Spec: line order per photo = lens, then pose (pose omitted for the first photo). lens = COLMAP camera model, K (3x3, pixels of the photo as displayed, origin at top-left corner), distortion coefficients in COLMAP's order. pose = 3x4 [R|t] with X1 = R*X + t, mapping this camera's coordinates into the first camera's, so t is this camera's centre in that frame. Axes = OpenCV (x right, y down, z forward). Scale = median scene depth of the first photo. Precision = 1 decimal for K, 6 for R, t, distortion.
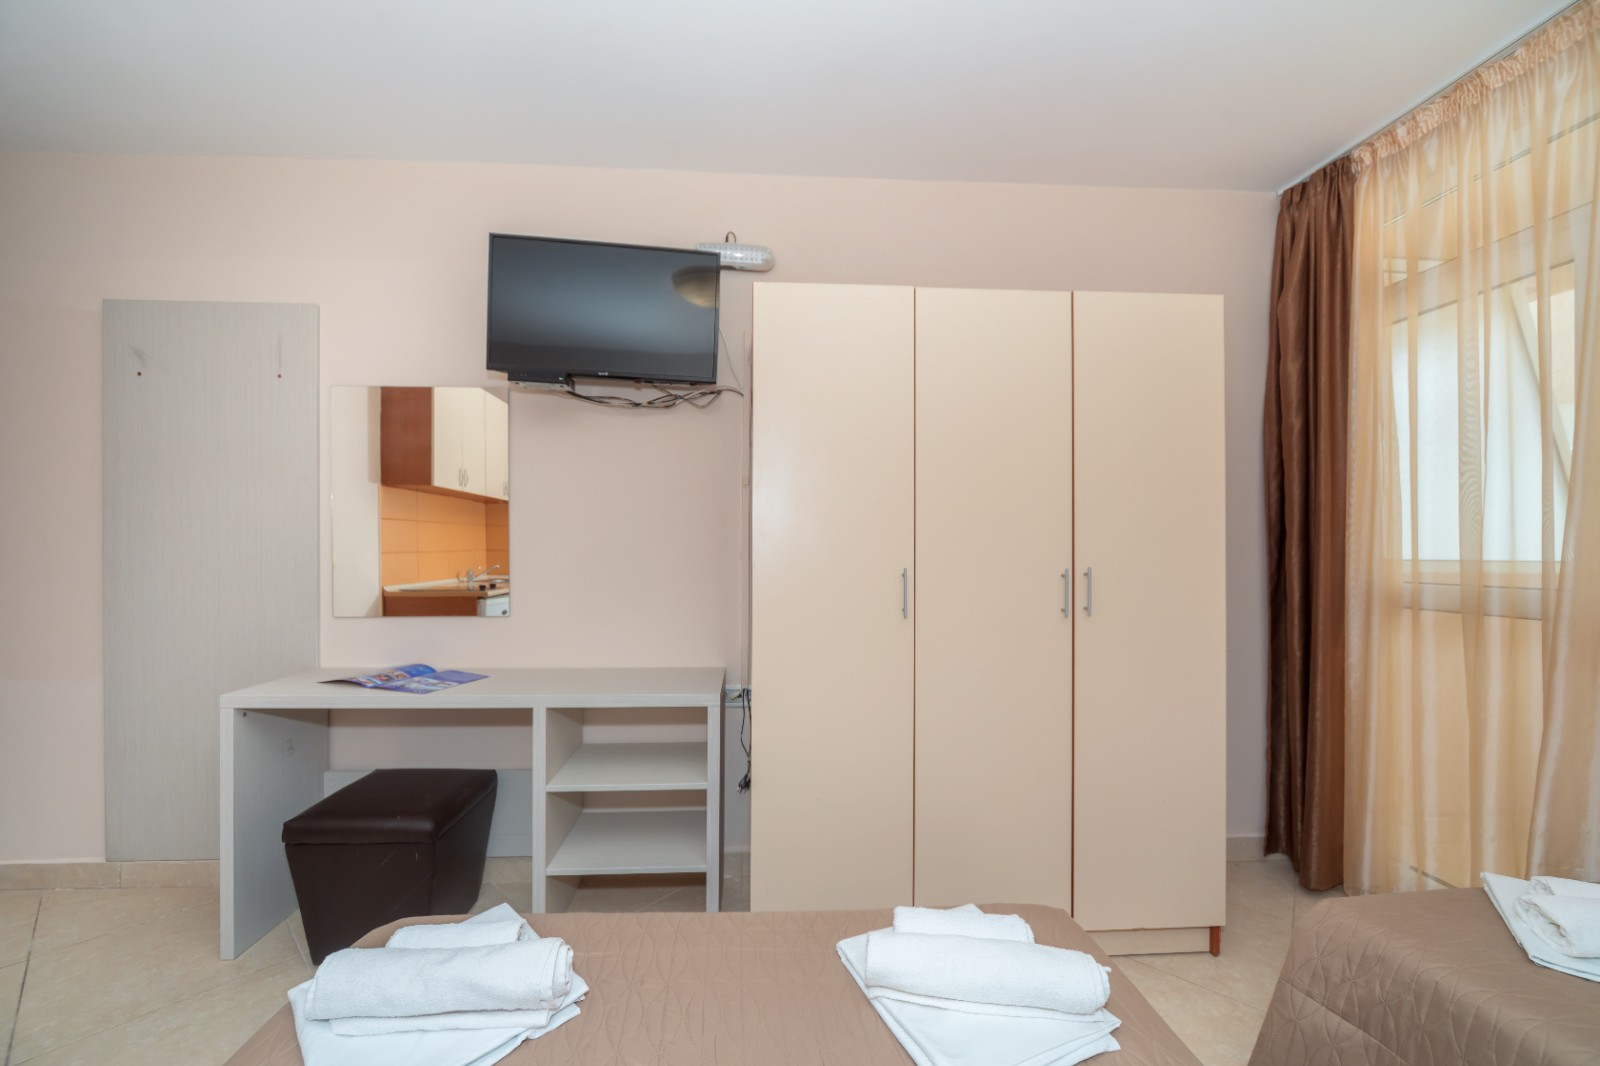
lens RADIAL K [[600.5, 0, 770.7], [0, 600.5, 550.2], [0, 0, 1]] dist [-0.000178, -0.000005]
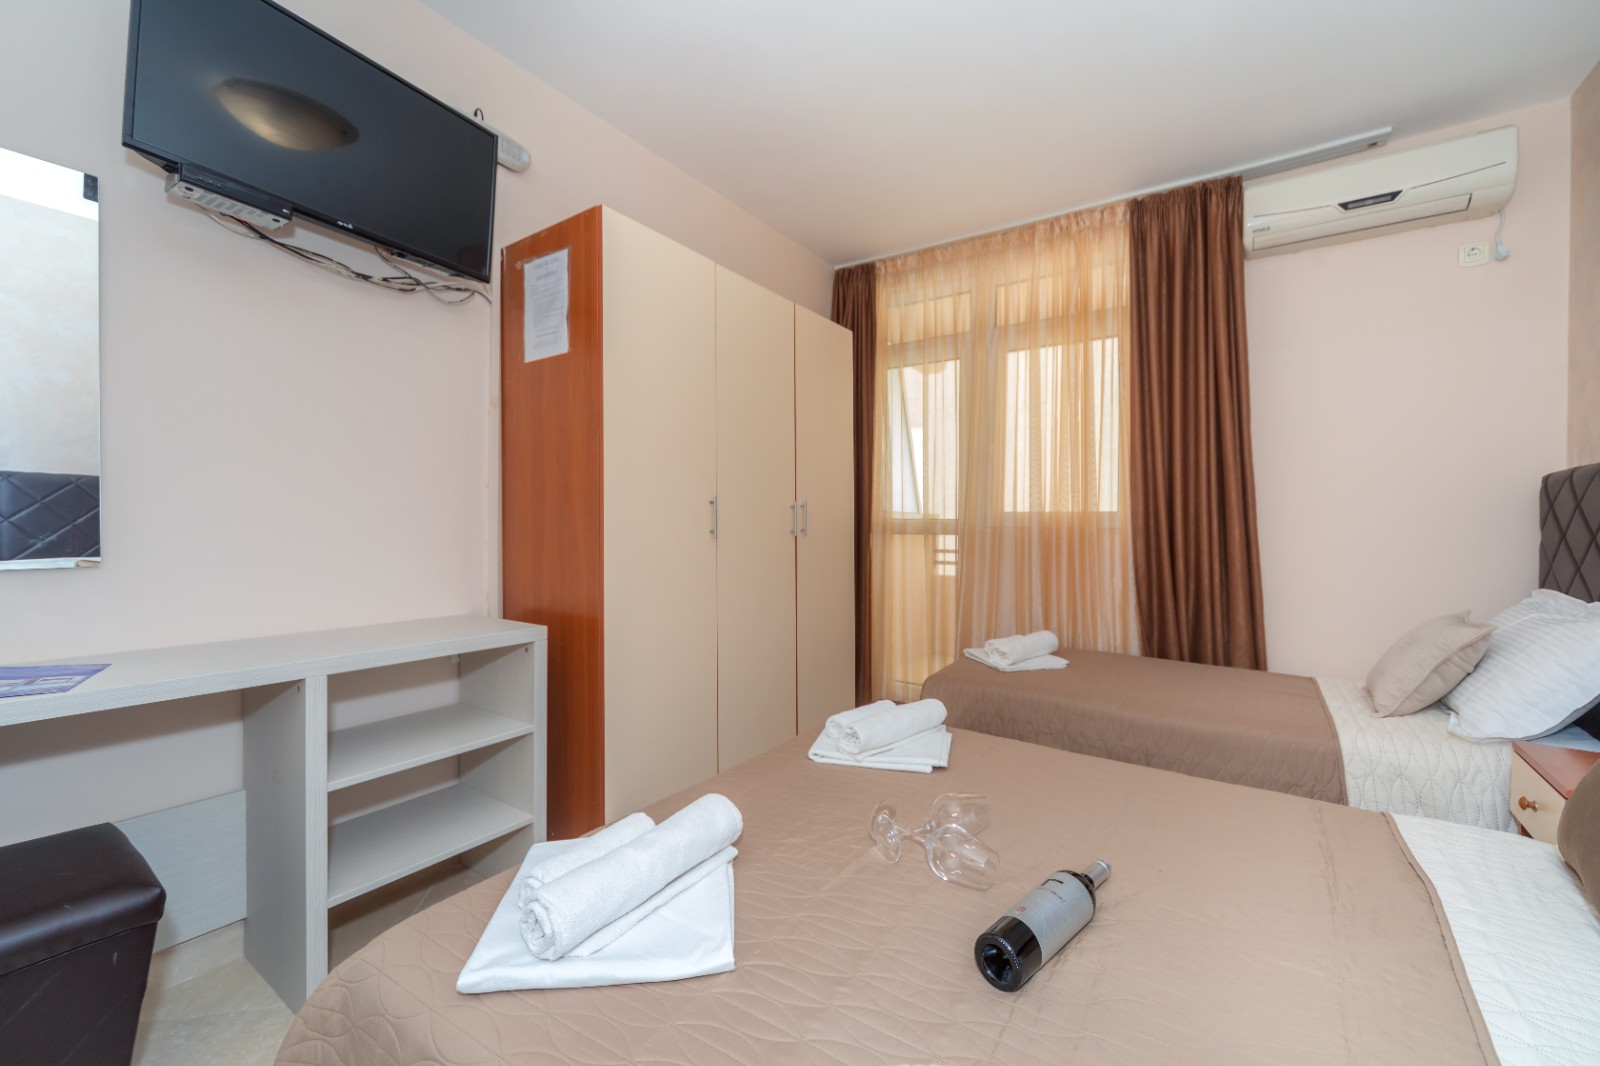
lens RADIAL K [[665.2, 0, 799.1], [0, 665.2, 530.3], [0, 0, 1]] dist [-0.002263, -0.000567]
pose [[0.586581, -0.000365, 0.809890, -0.676206], [-0.002232, 0.999995, 0.002067, 0.084944], [-0.809887, -0.003020, 0.586578, 0.081237]]
